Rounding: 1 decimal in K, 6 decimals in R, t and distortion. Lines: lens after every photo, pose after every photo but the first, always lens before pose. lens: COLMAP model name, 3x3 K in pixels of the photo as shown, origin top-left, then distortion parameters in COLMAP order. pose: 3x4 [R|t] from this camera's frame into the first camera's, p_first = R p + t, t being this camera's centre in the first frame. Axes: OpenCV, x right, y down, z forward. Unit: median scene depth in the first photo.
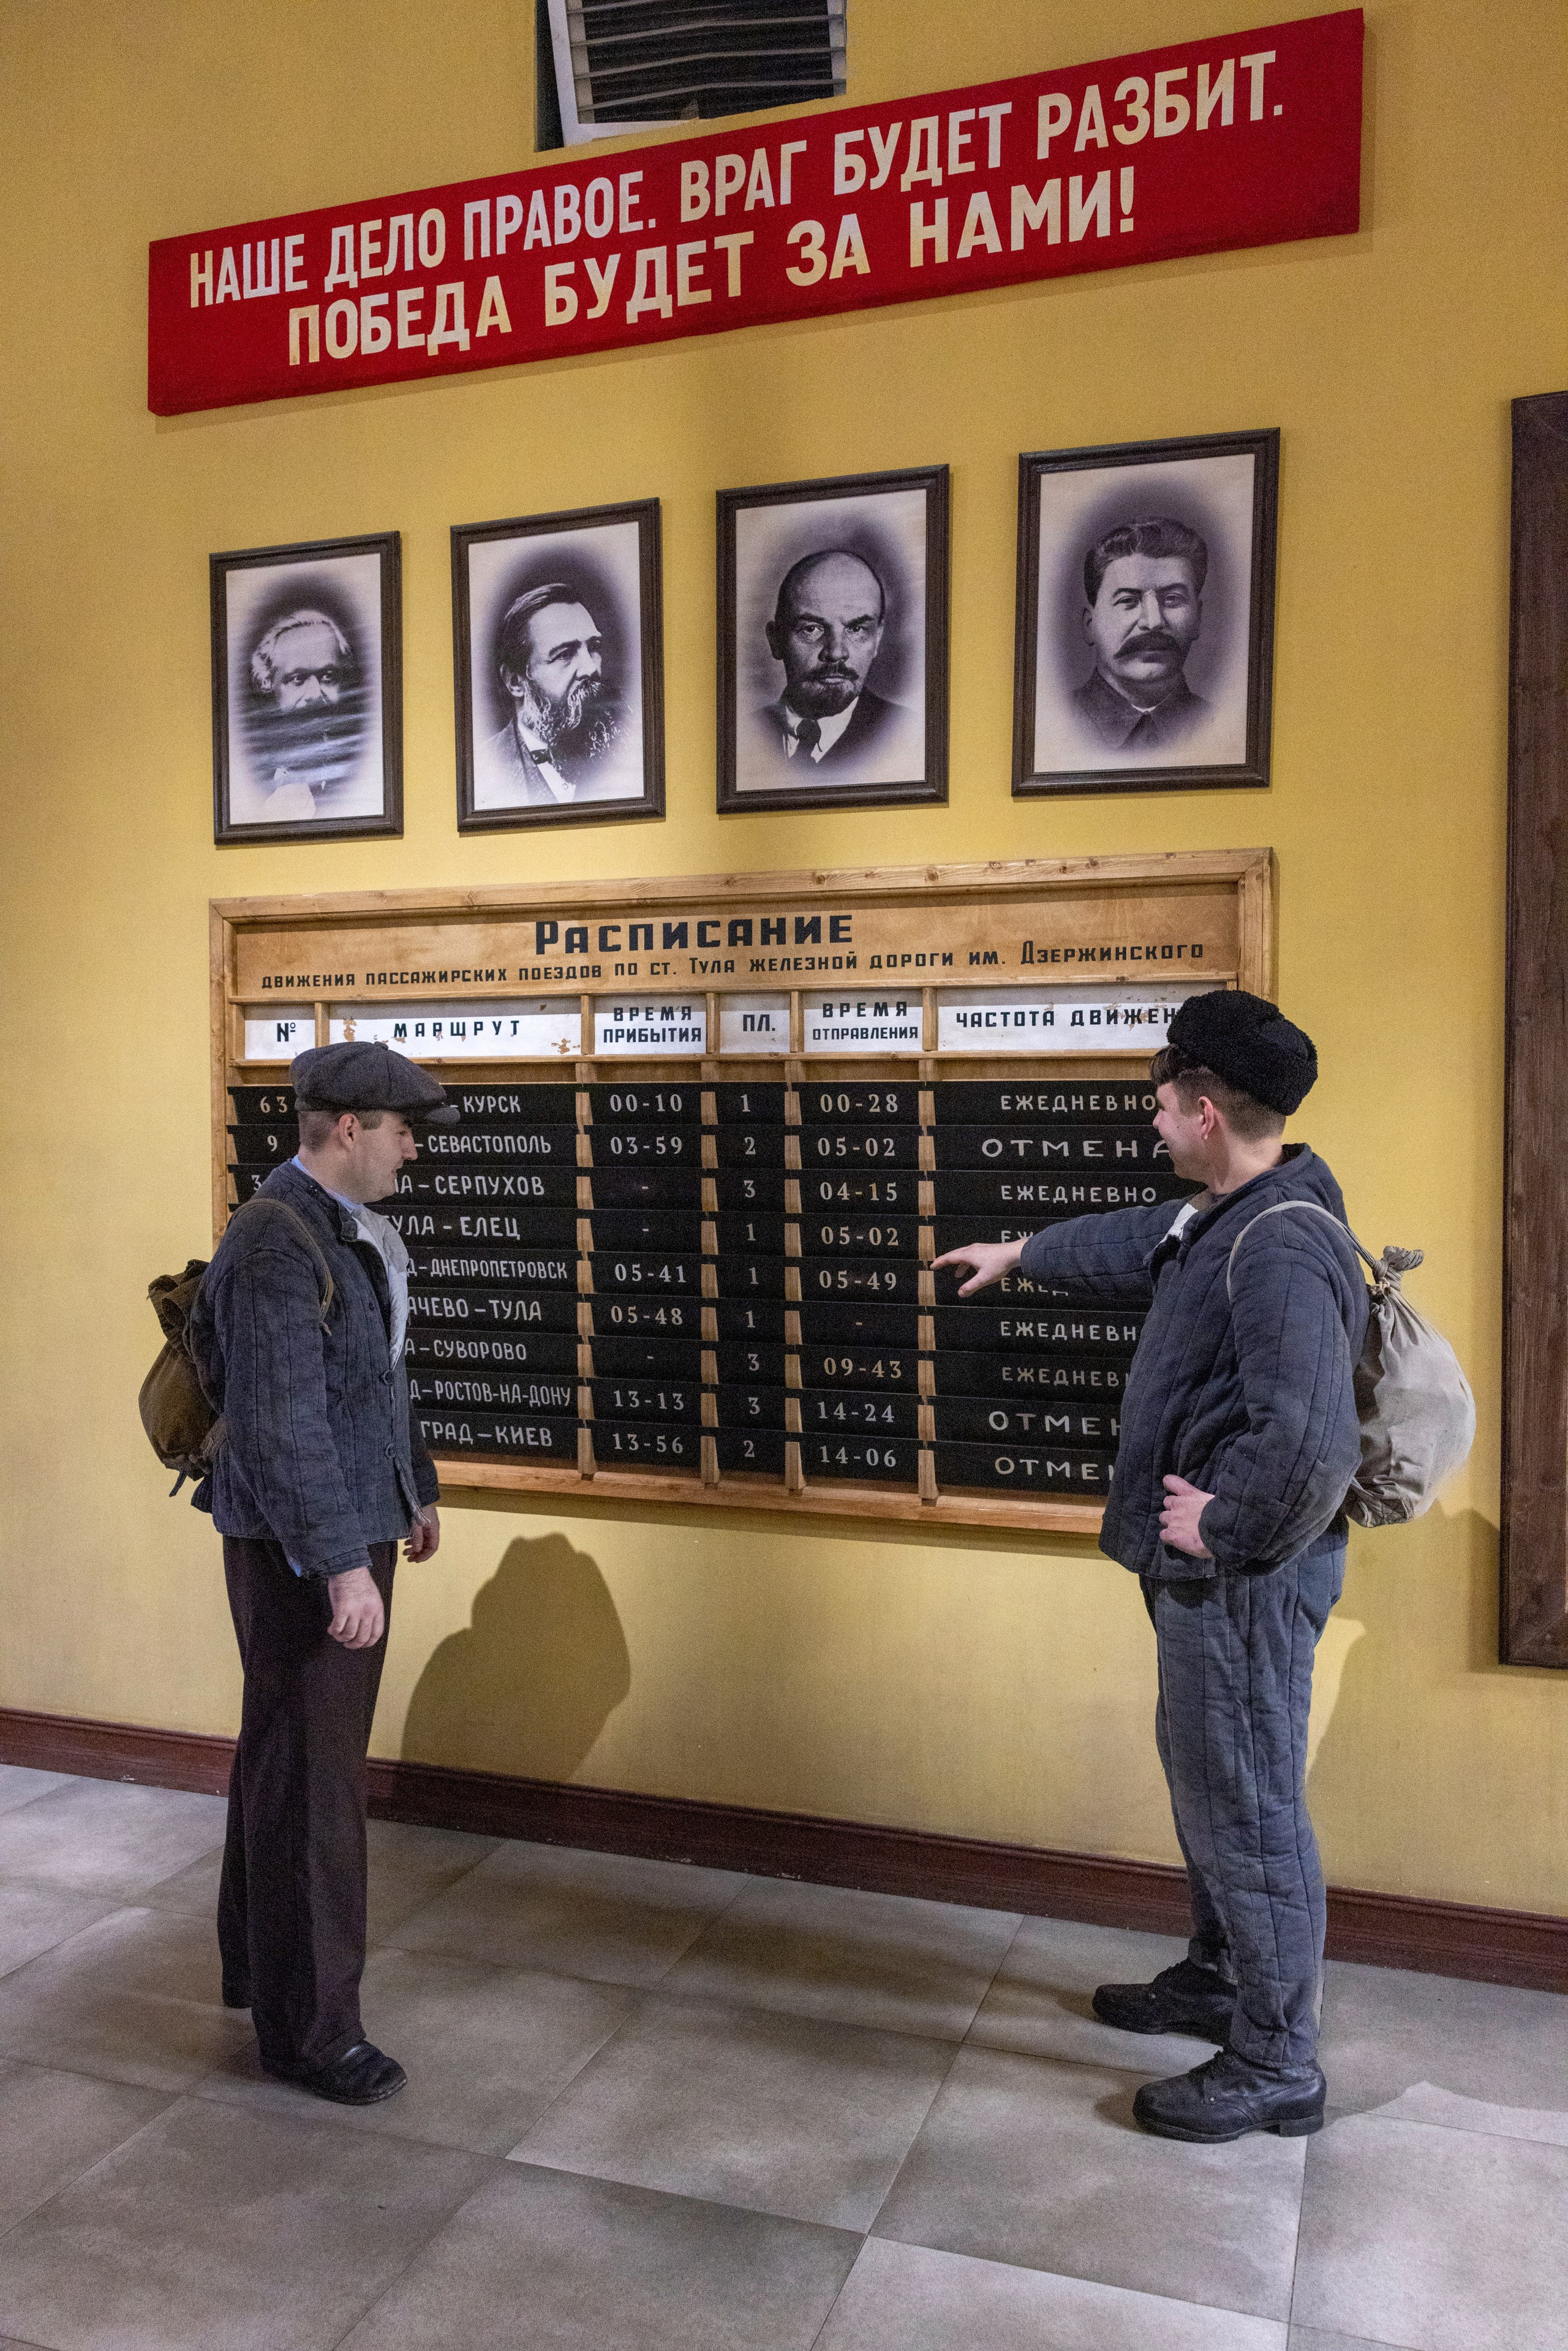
lens RADIAL K [[1830.8, 0, 783.7], [0, 1830.8, 1172.4], [0, 0, 1]] dist [0.008871, 0.005809]
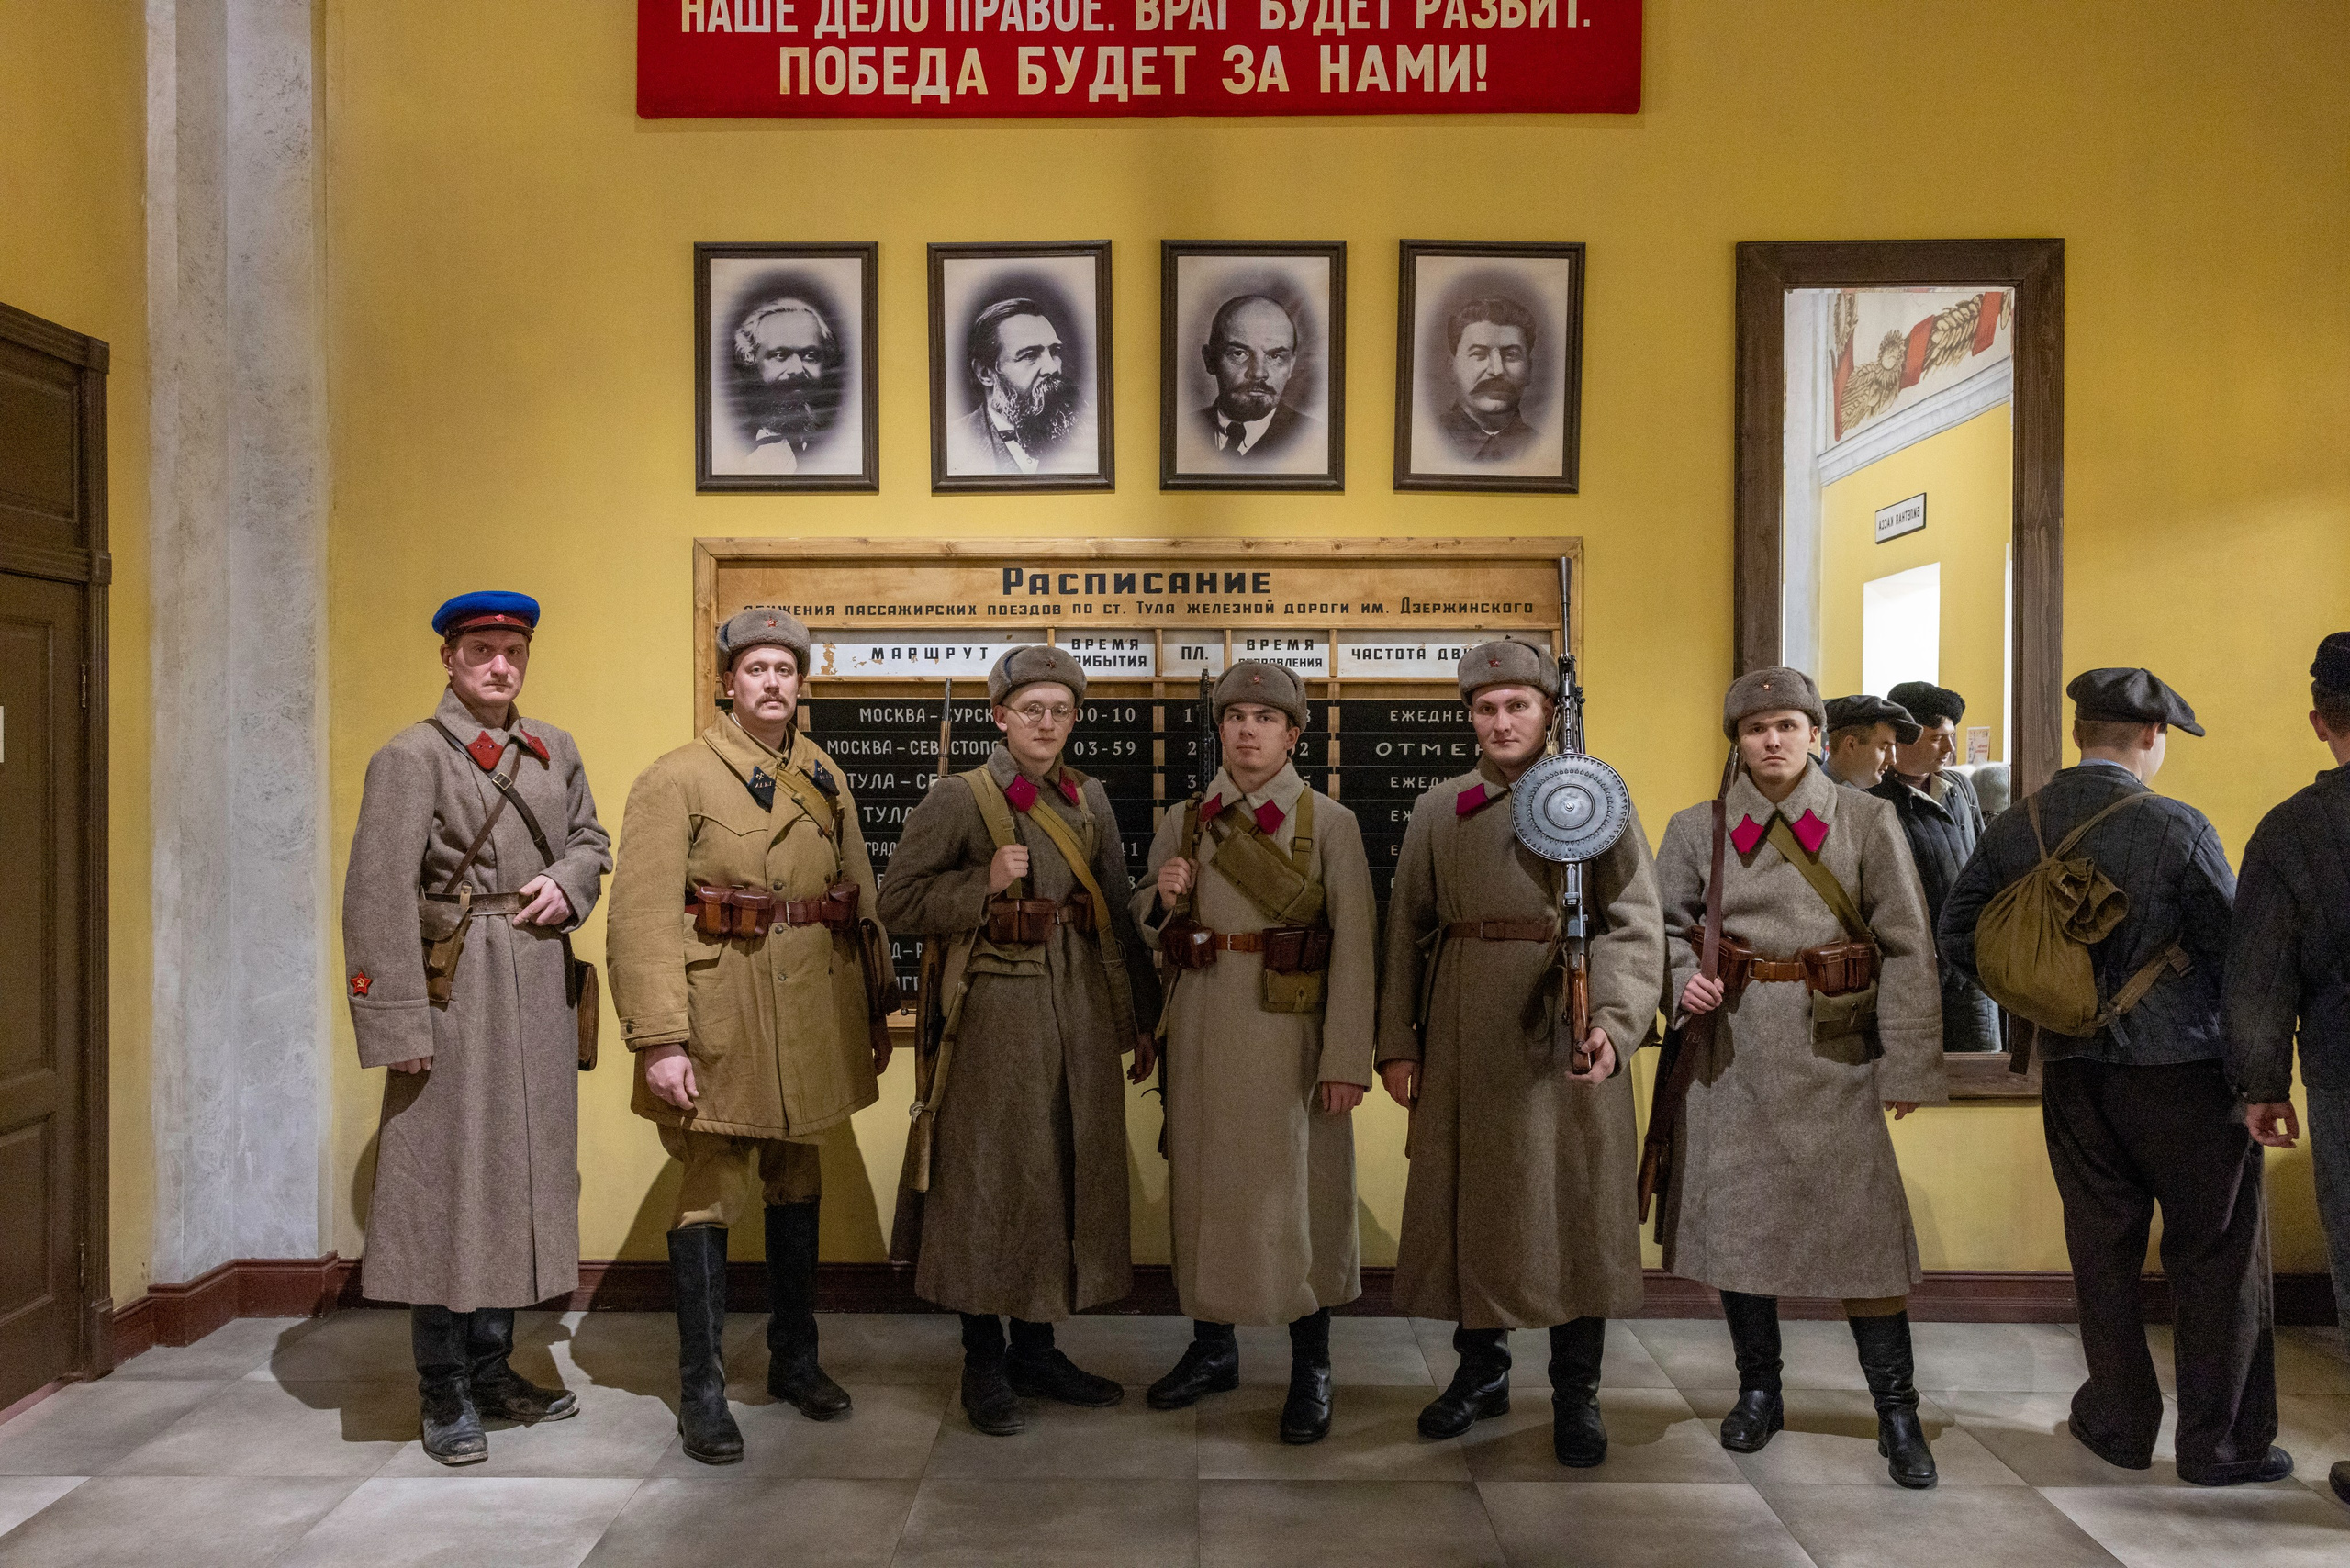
lens RADIAL K [[1830.2, 0, 1168.8], [0, 1830.2, 777.5], [0, 0, 1]] dist [0.008871, 0.005809]
pose [[0.948738, -0.004259, 0.316034, -0.436172], [0.007525, 0.999930, -0.009115, 0.017530], [-0.315973, 0.011026, 0.948704, -0.216426]]
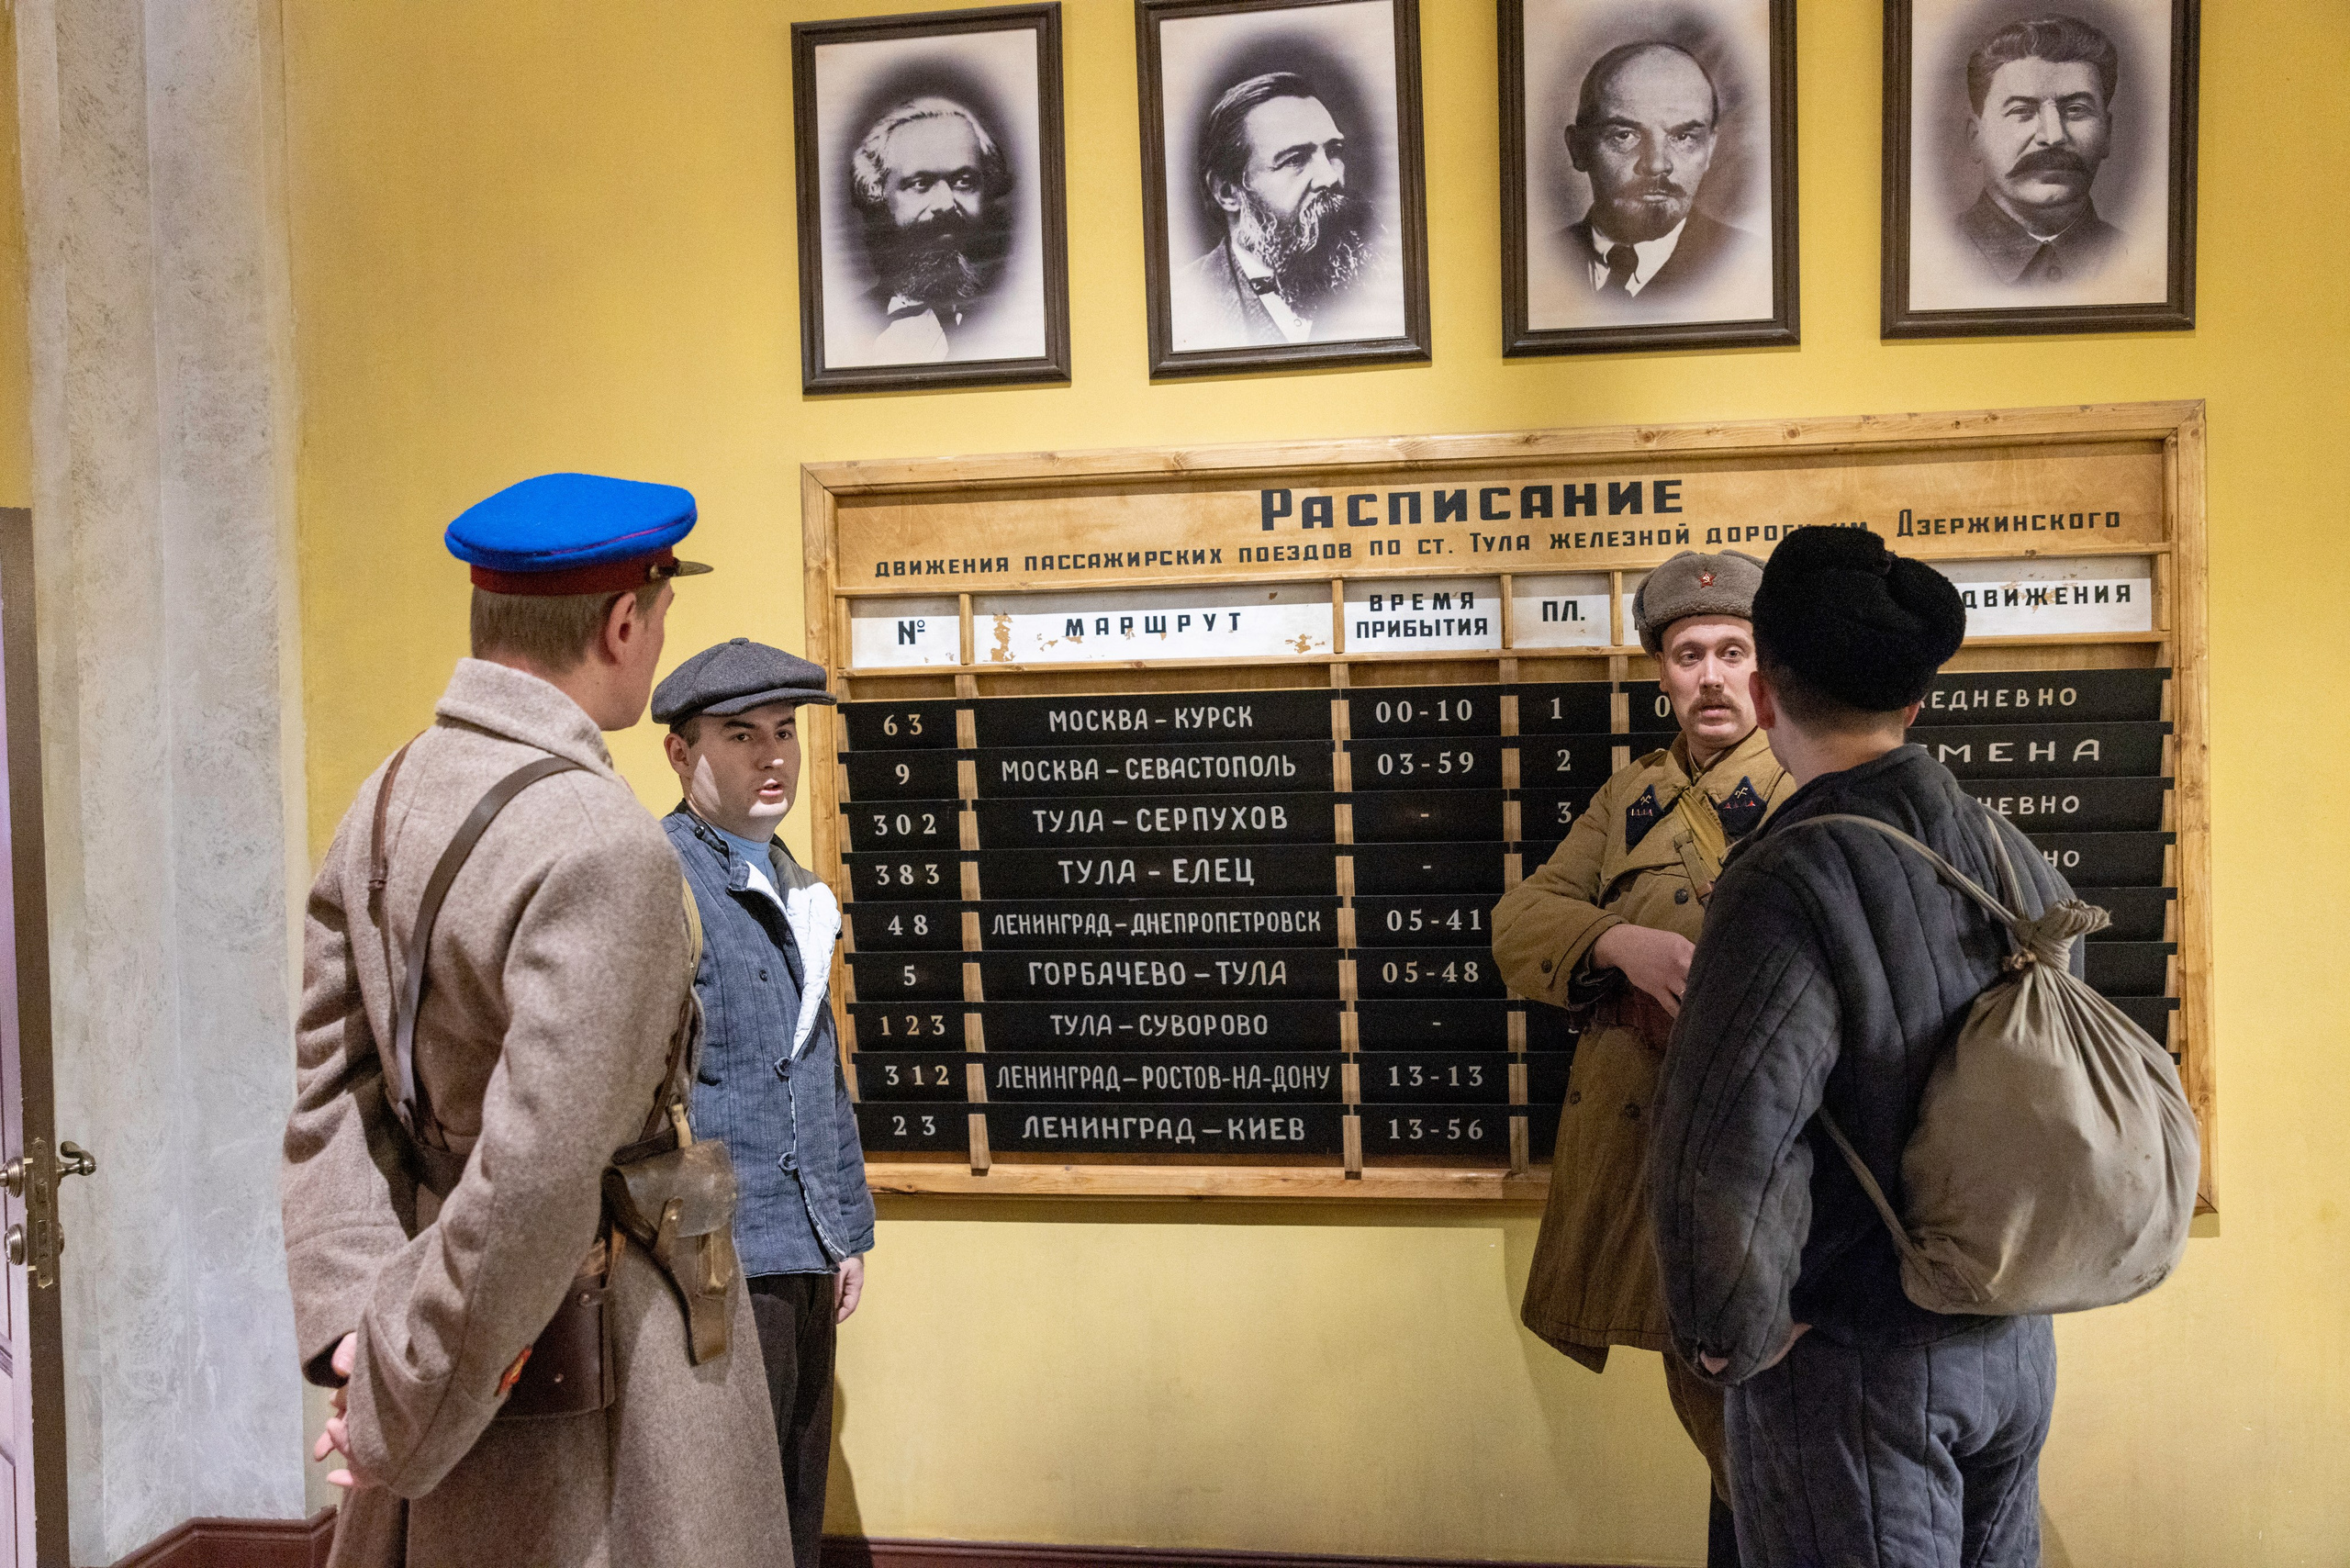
lens RADIAL K [[2029.1, 0, 1185.7], [0, 2029.1, 782.2], [0, 0, 1]] dist [-0.002503, 0.021741]
pose [[0.981594, -0.027363, 0.189009, -0.352476], [0.029014, 0.999561, -0.005973, -0.004089], [-0.188763, 0.011347, 0.981957, 0.135533]]
